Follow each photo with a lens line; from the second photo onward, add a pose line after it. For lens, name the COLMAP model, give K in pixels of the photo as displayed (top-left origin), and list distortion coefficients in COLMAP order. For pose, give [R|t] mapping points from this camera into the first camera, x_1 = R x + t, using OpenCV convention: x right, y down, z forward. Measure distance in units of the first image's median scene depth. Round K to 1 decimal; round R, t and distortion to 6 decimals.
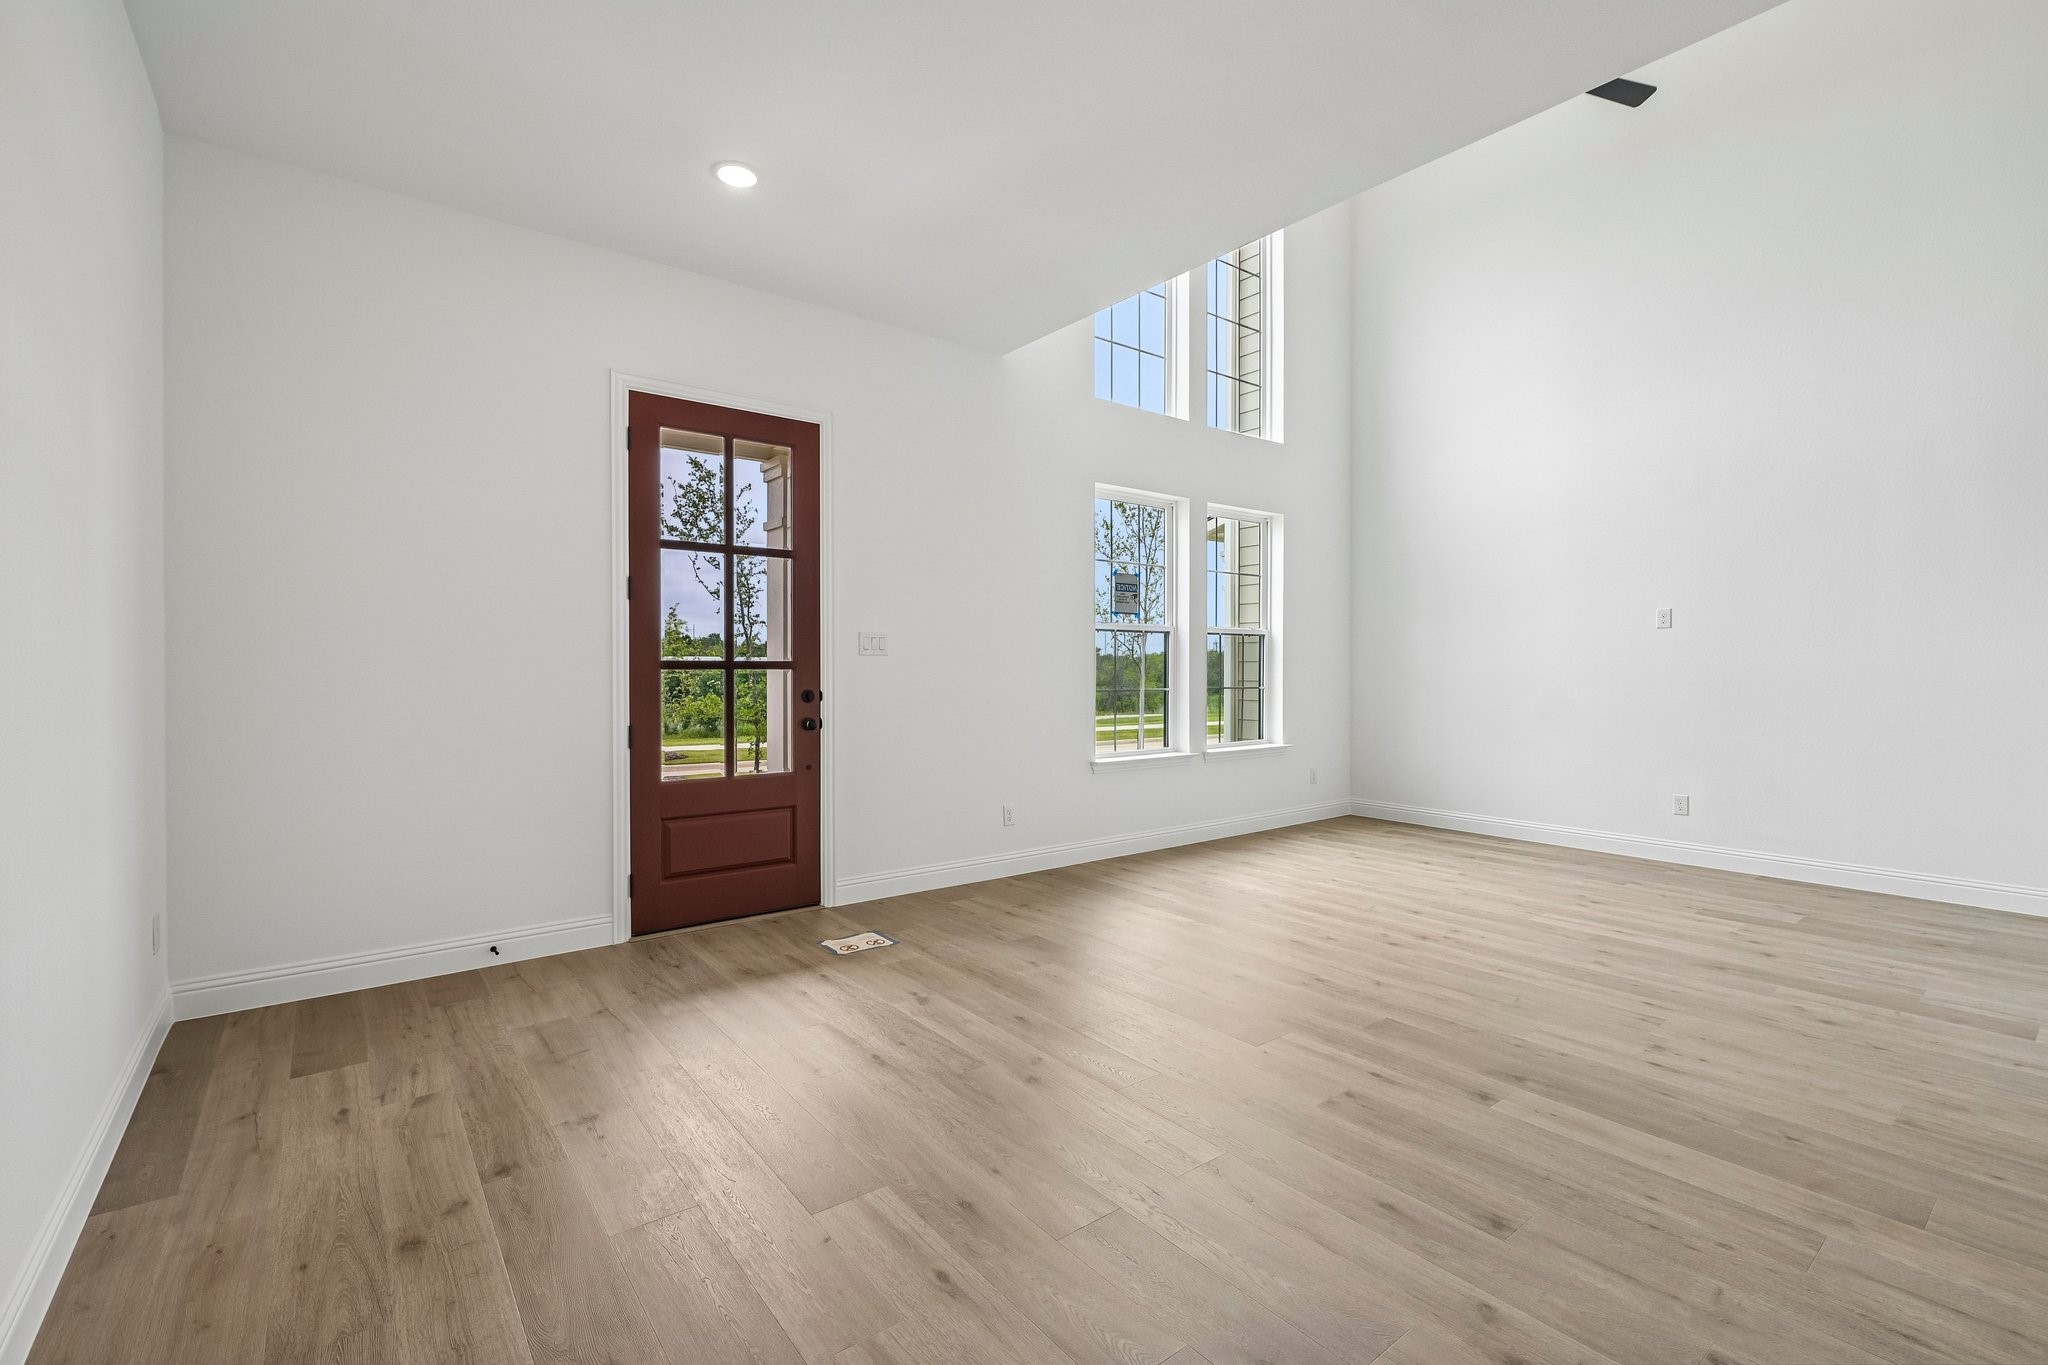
lens RADIAL K [[895.2, 0, 1012.0], [0, 895.2, 676.5], [0, 0, 1]] dist [-0.013361, -0.000497]
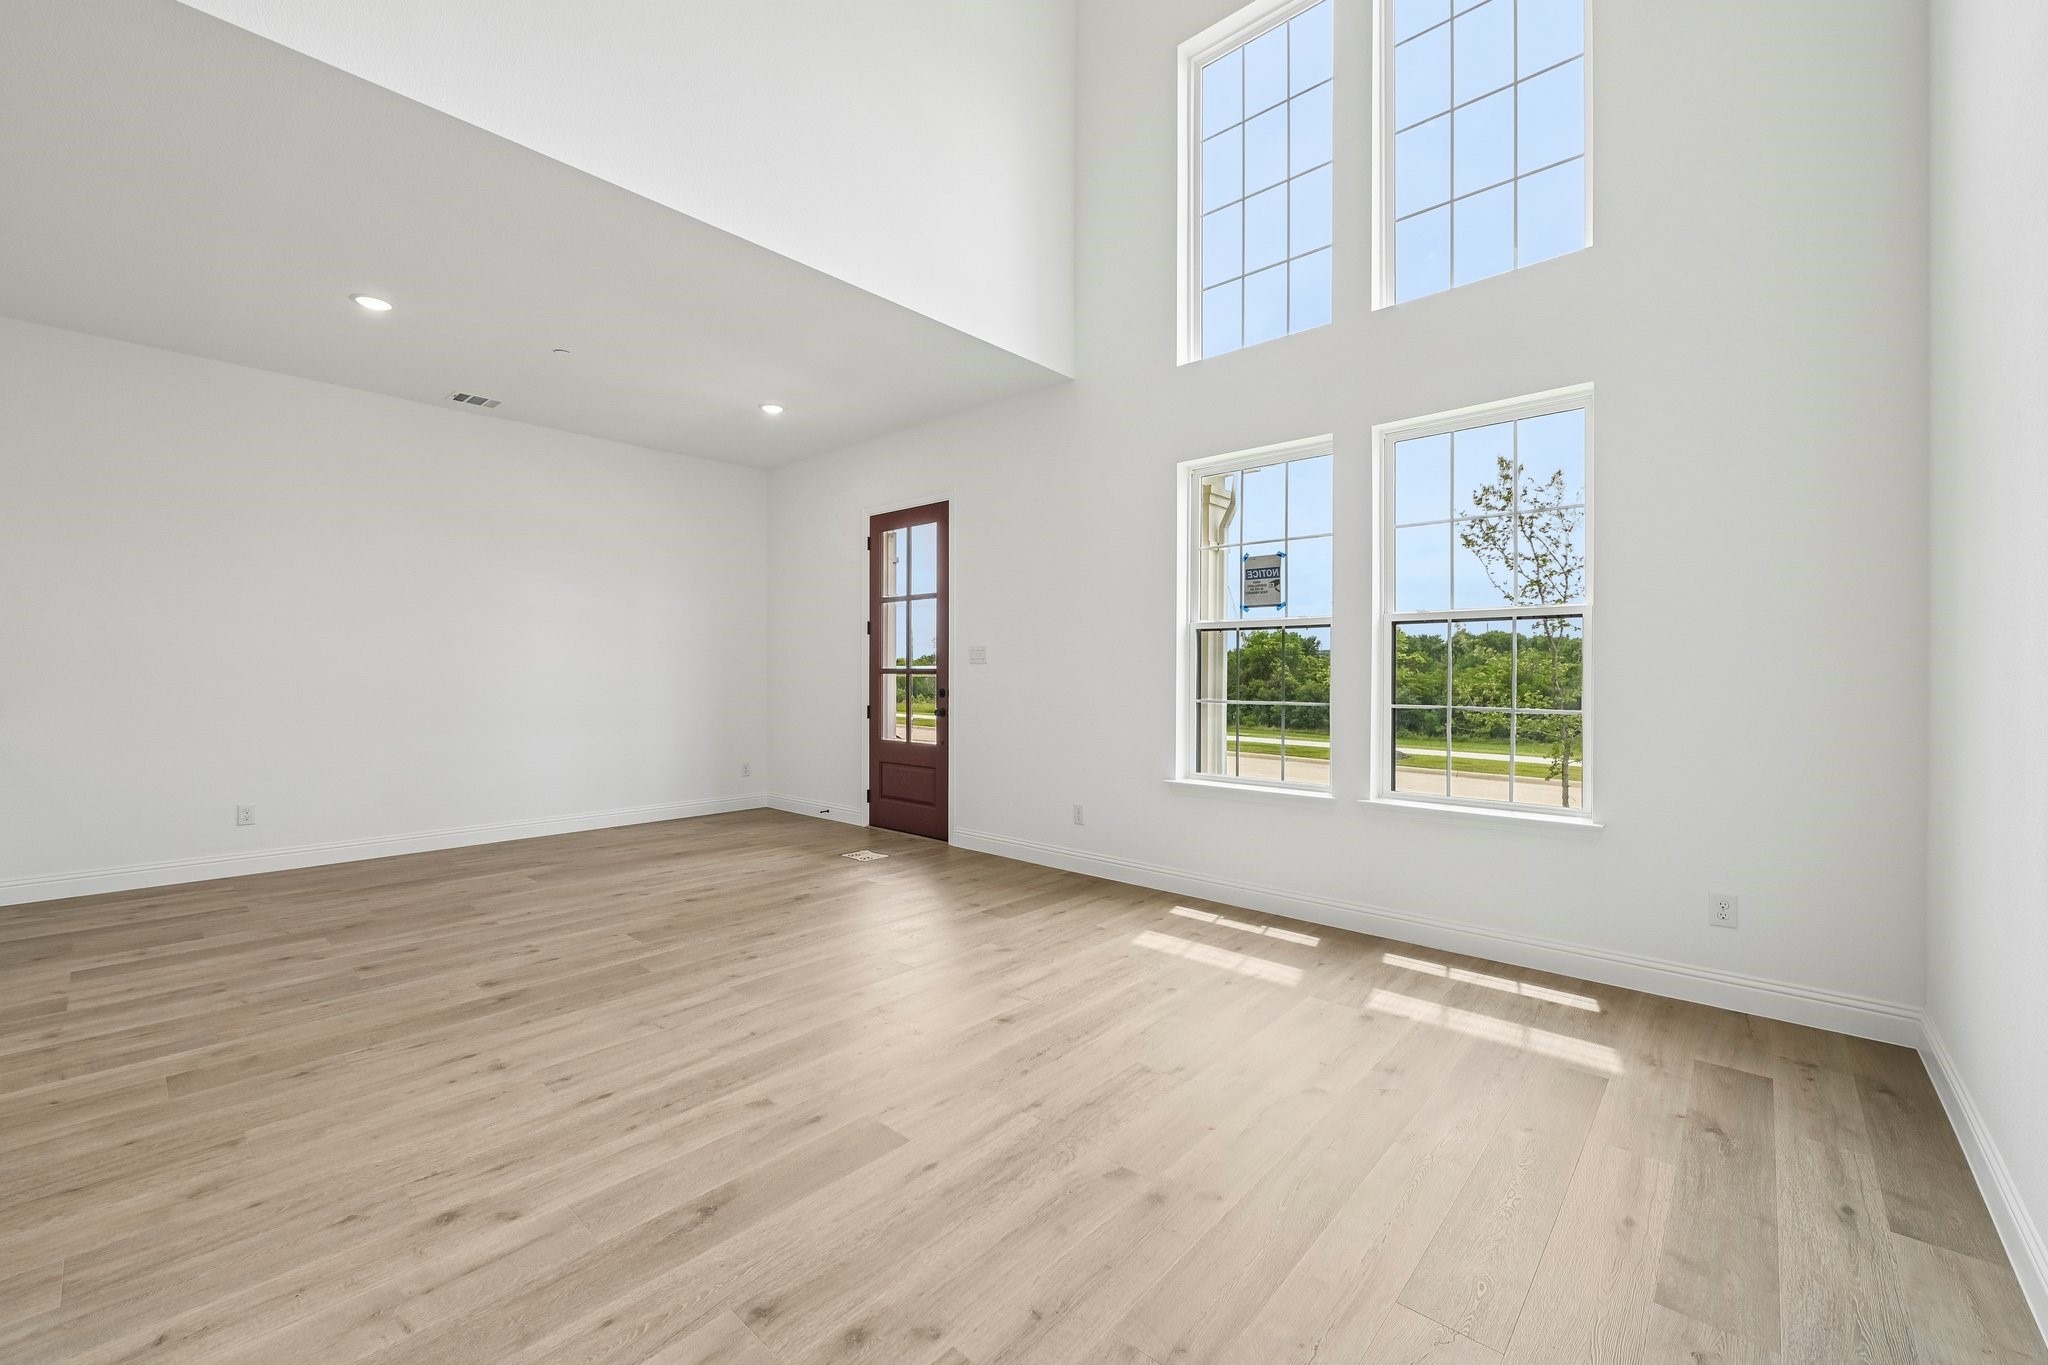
lens RADIAL K [[817.2, 0, 1020.3], [0, 817.2, 676.2], [0, 0, 1]] dist [-0.006169, -0.000724]
pose [[0.183413, 0.002056, -0.983034, 1.528911], [-0.014067, 0.999901, -0.000534, -0.008694], [0.982935, 0.013927, 0.183424, 1.253004]]
